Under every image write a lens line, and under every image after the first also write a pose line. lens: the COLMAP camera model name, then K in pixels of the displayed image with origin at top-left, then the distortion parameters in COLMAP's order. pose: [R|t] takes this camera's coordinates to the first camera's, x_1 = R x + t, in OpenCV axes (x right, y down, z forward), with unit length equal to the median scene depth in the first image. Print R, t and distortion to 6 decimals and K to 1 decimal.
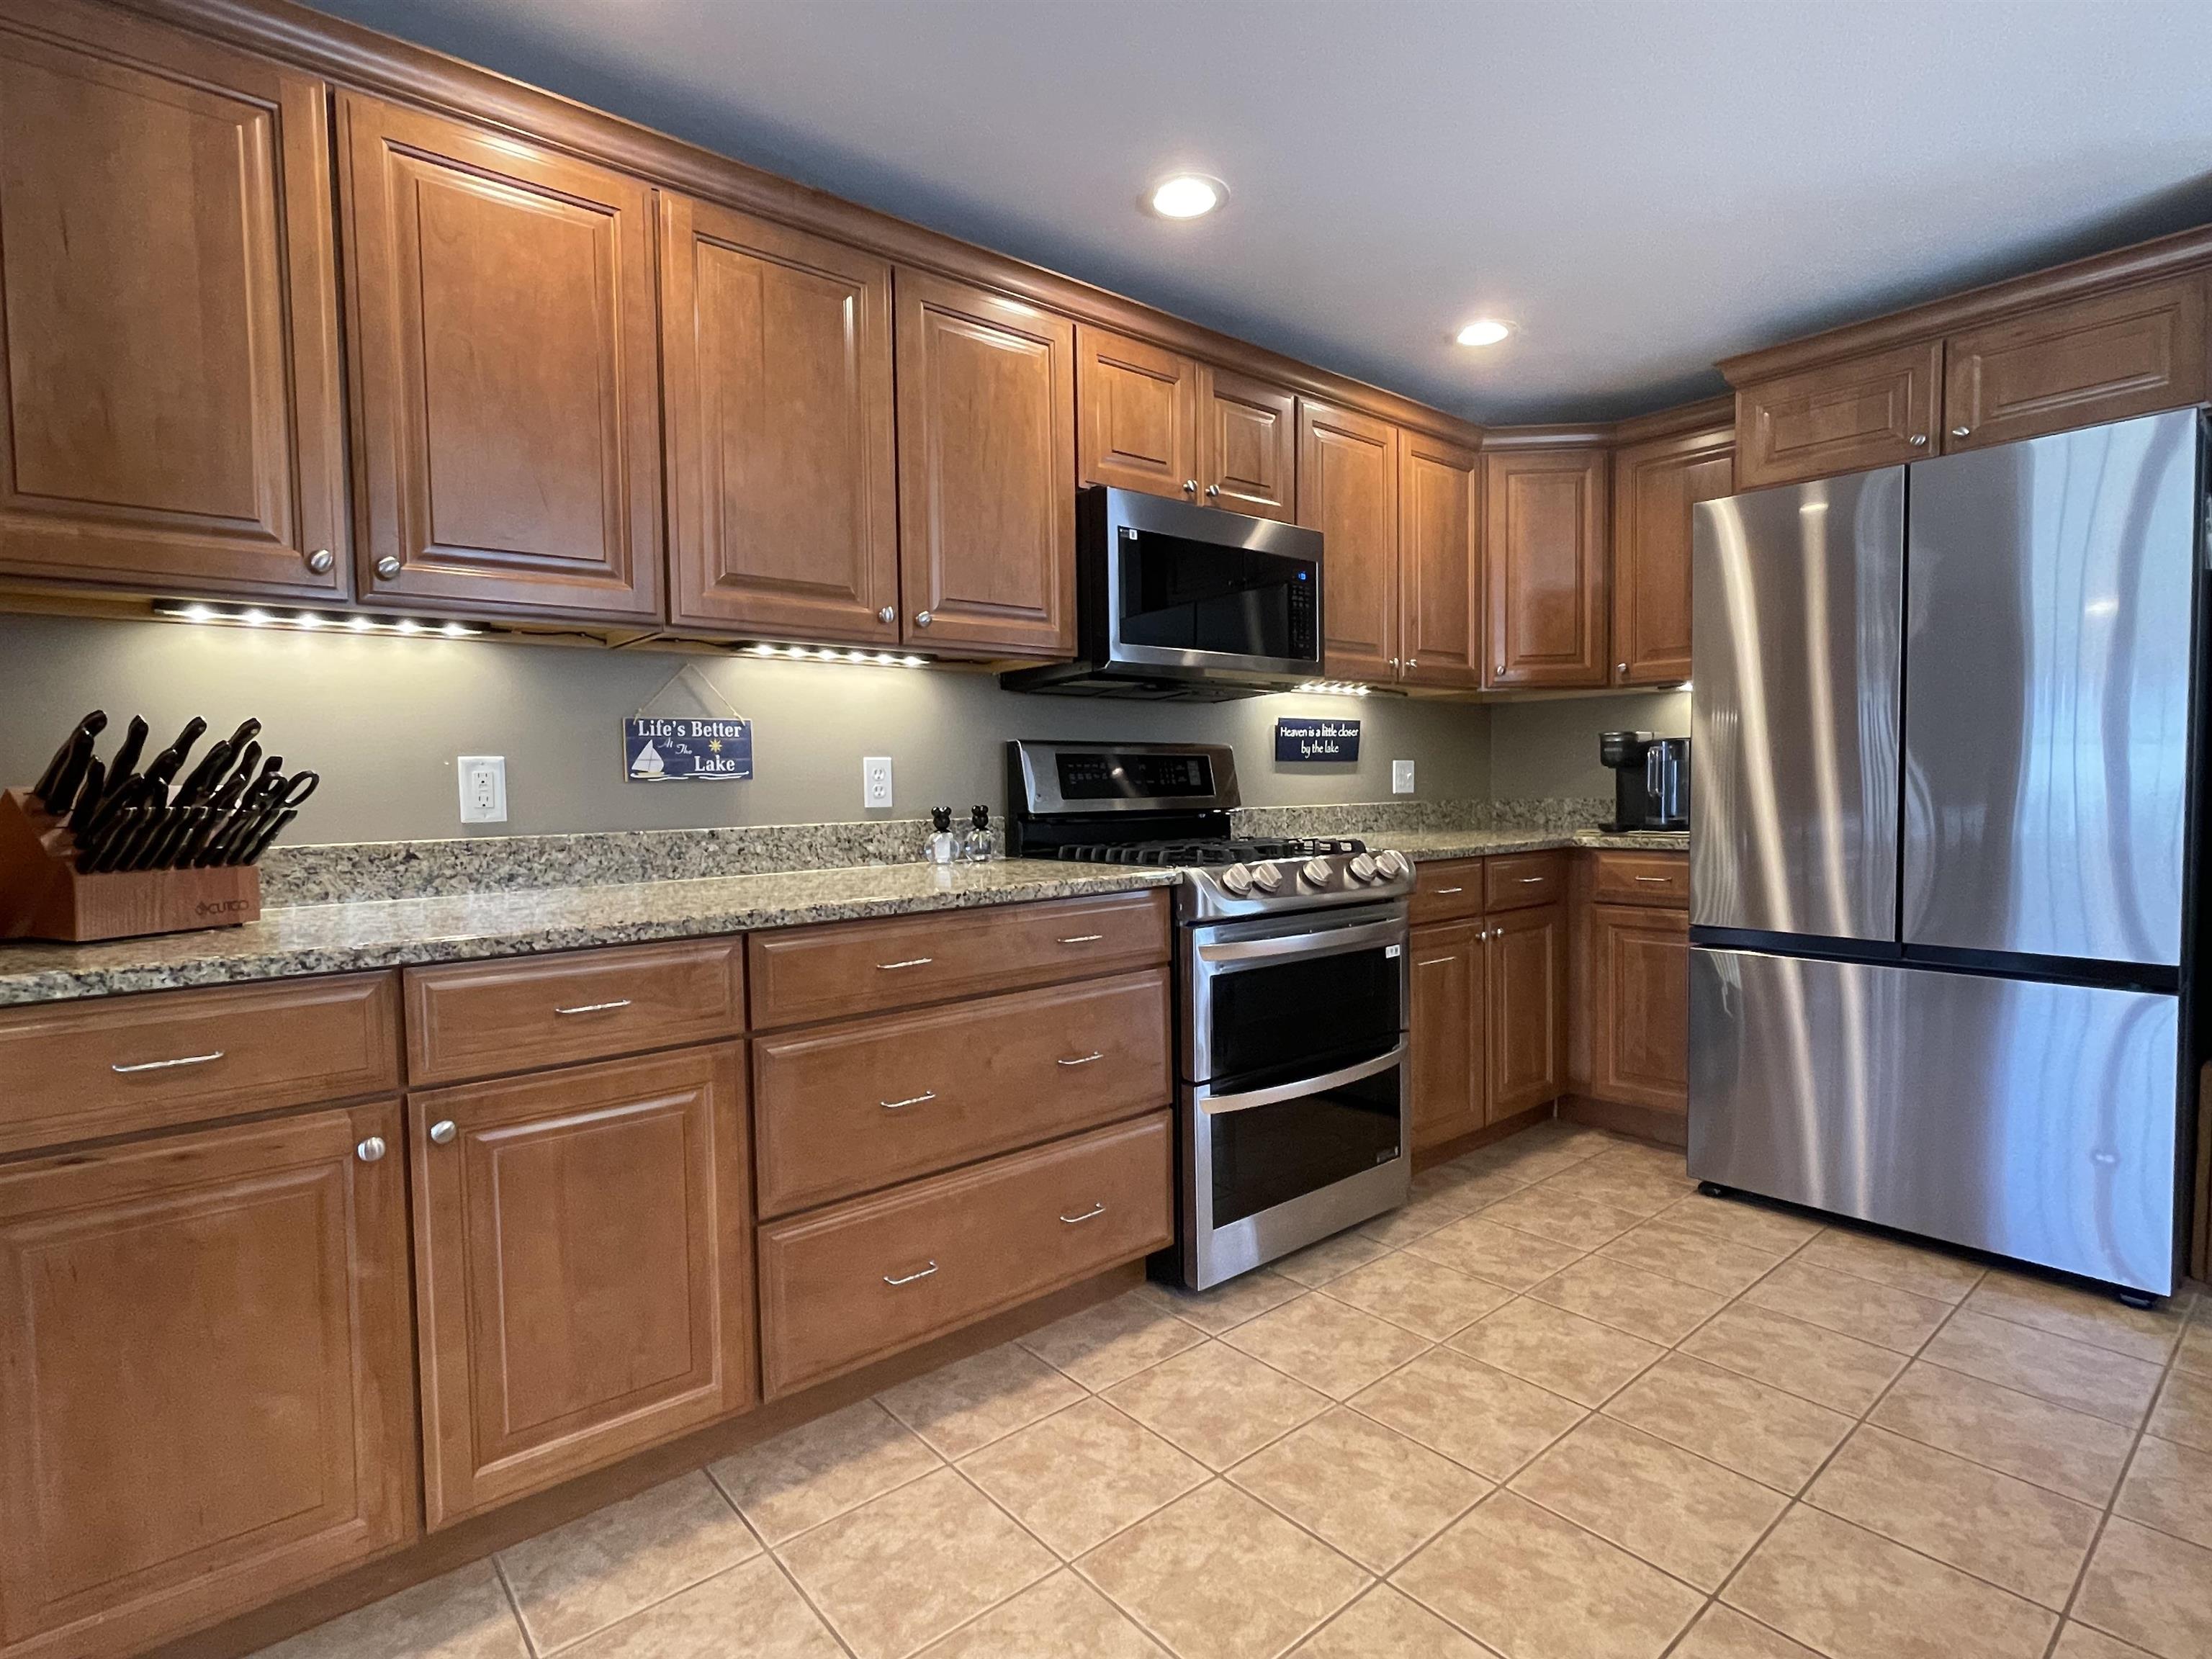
lens RADIAL K [[1101.9, 0, 1098.0], [0, 1101.9, 829.1], [0, 0, 1]] dist [-0.006750, -0.000334]
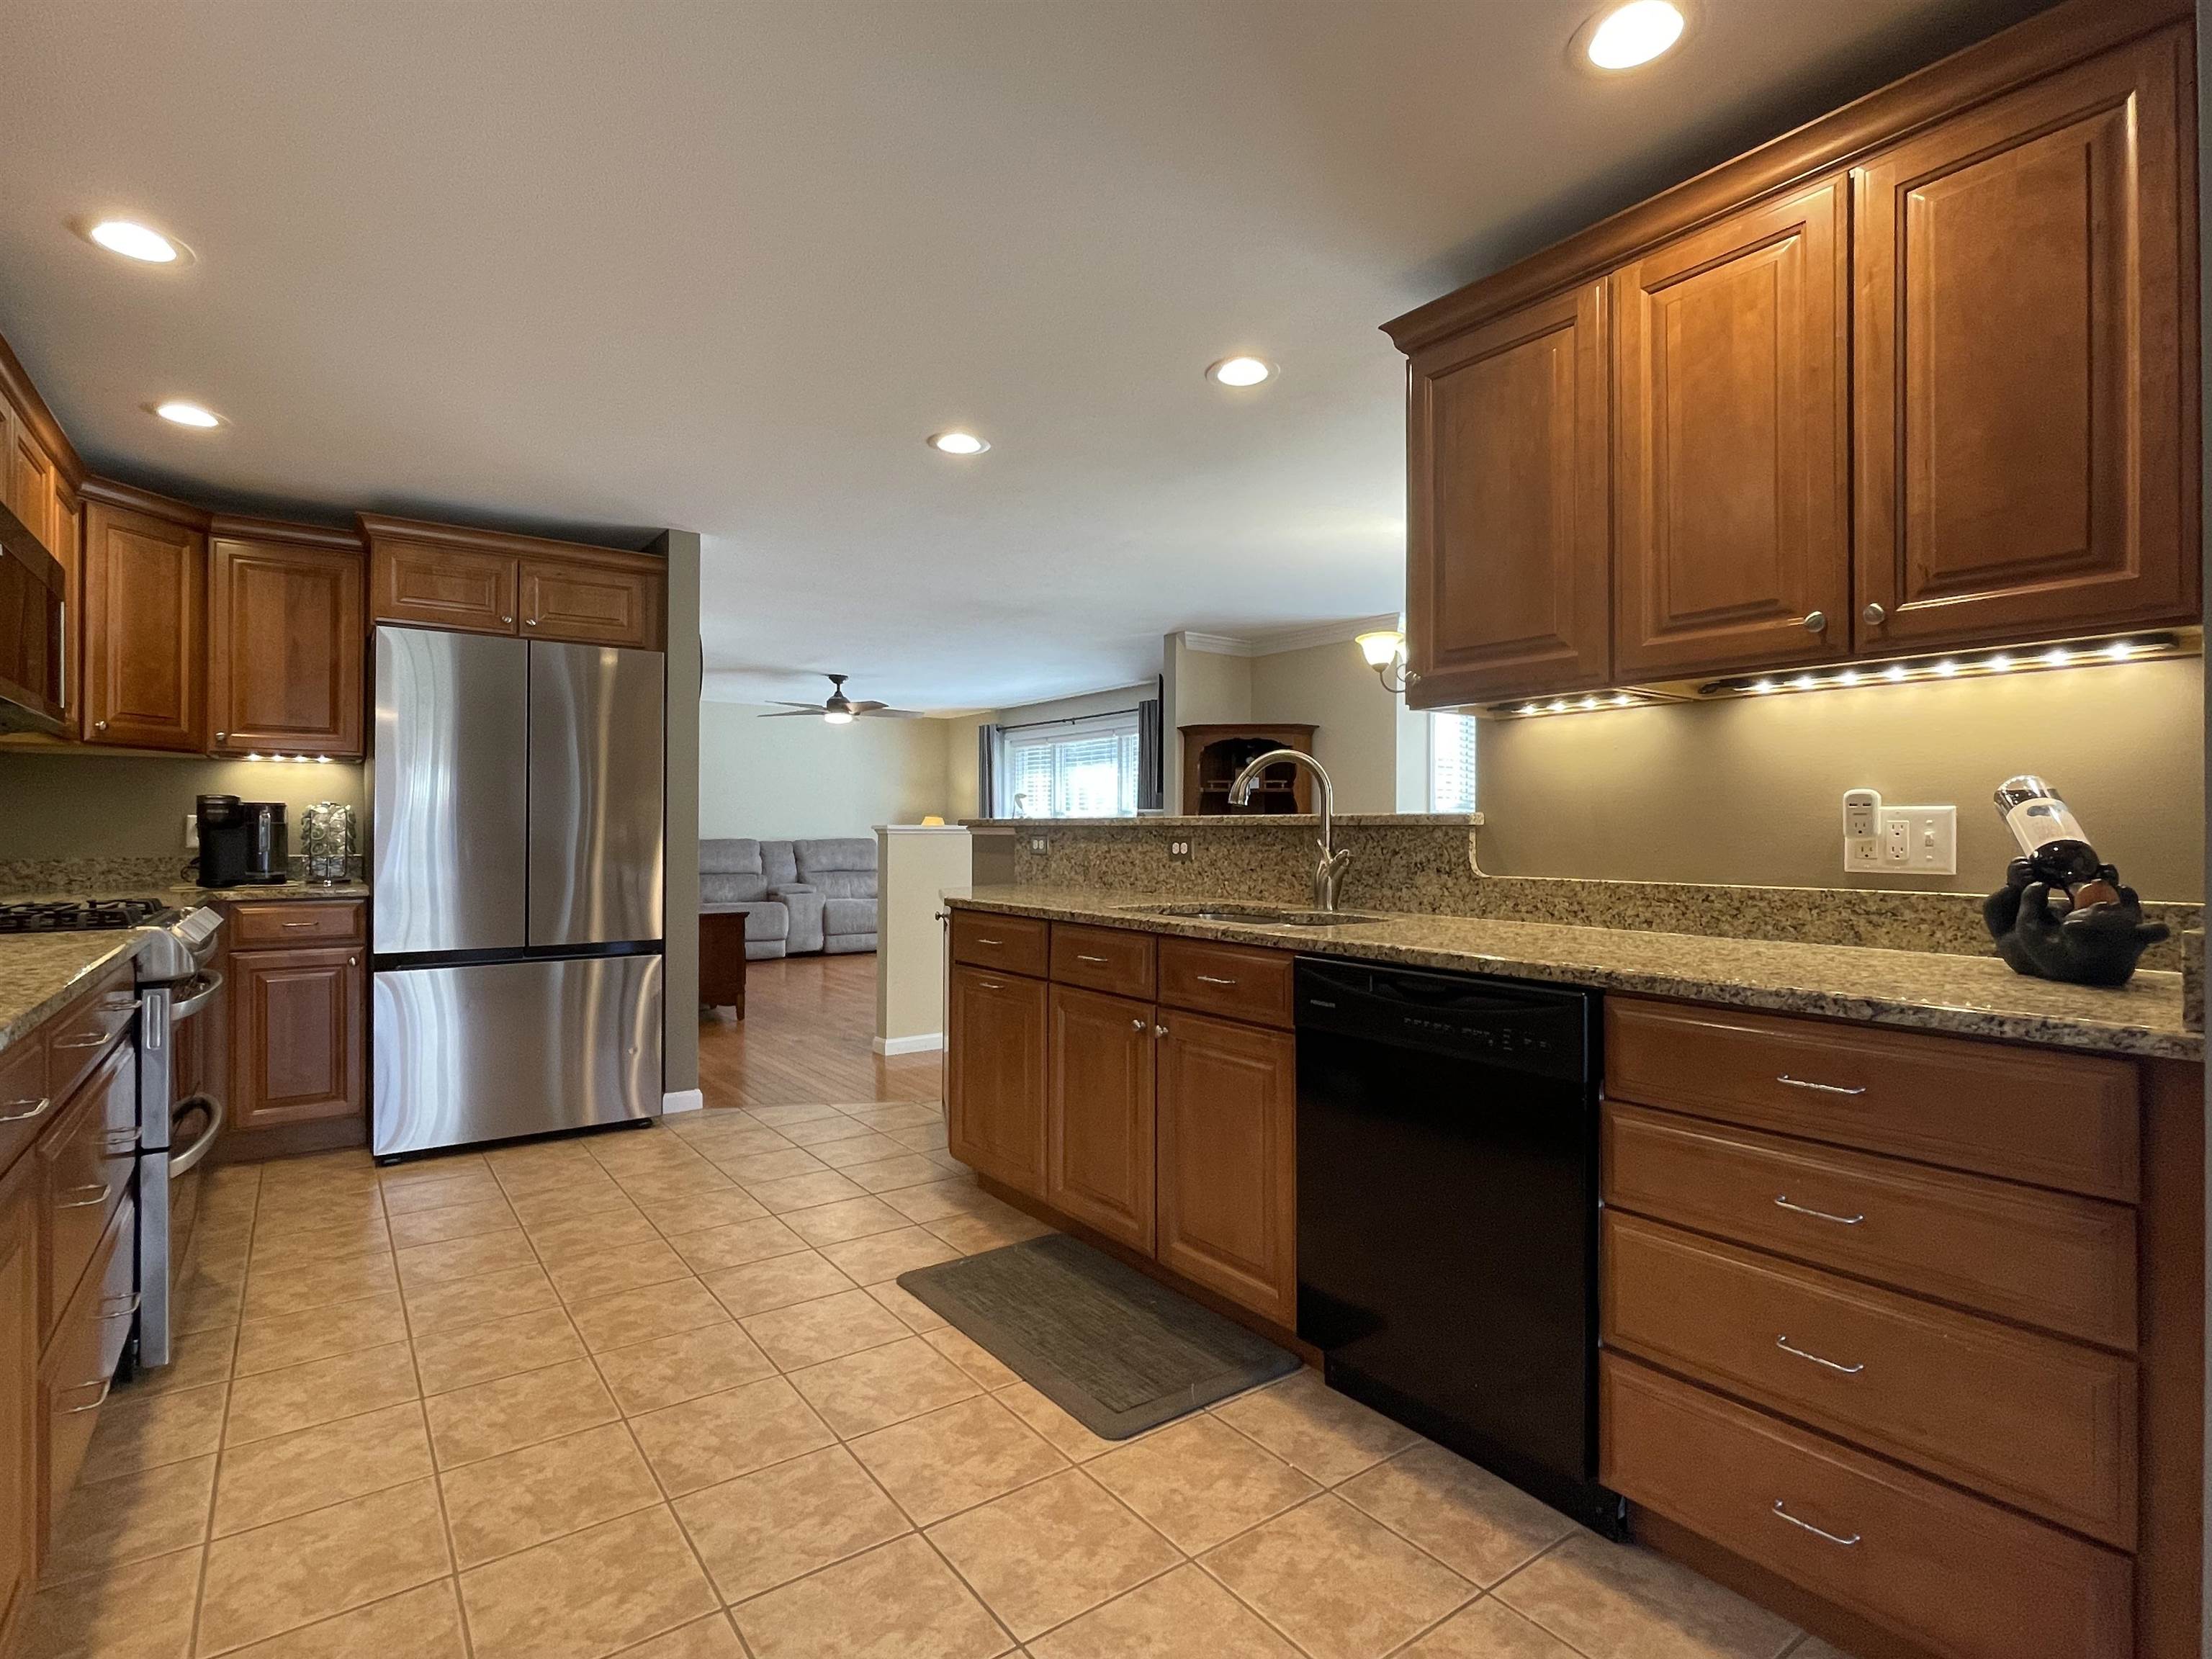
lens RADIAL K [[1101.9, 0, 1099.3], [0, 1101.9, 828.1], [0, 0, 1]] dist [-0.006750, -0.000334]
pose [[0.058968, 0.020030, 0.998059, -0.804212], [0.038014, 0.999028, -0.022295, 0.001882], [-0.997536, 0.039255, 0.058149, 0.105377]]
